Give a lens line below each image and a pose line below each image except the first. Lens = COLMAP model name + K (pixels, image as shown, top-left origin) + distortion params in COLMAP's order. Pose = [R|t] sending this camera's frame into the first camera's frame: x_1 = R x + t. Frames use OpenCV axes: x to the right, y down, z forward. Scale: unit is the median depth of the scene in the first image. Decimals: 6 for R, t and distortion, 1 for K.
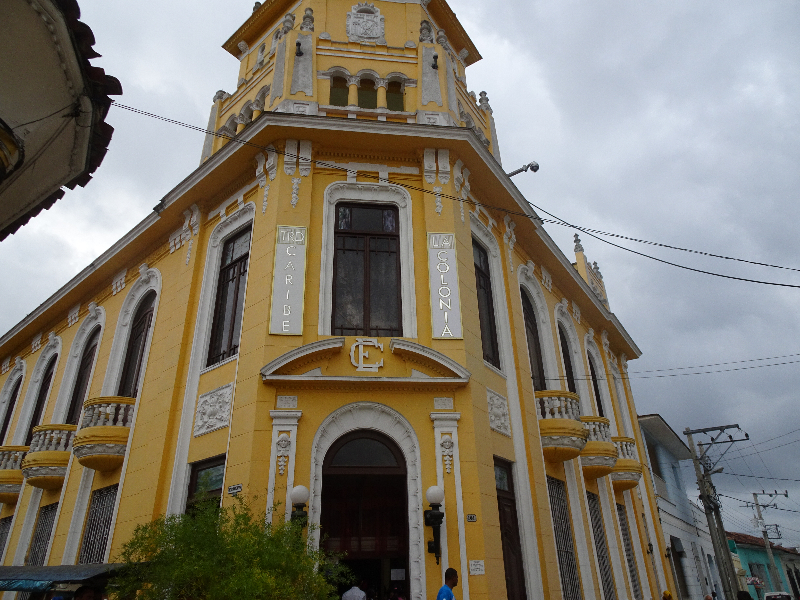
lens RADIAL K [[569.6, 0, 399.5], [0, 569.6, 301.5], [0, 0, 1]] dist [0.012702, -0.001676]
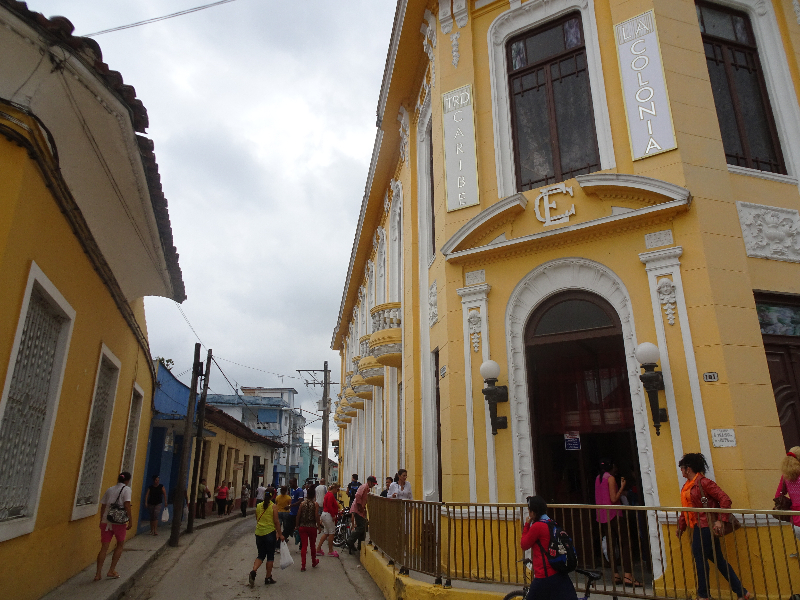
lens RADIAL K [[569.6, 0, 400.6], [0, 569.6, 298.3], [0, 0, 1]] dist [0.012702, -0.001676]
pose [[0.776686, -0.173599, -0.605493, 0.257697], [0.278818, 0.956720, 0.083350, 0.094104], [0.564818, -0.233559, 0.791474, 0.179000]]
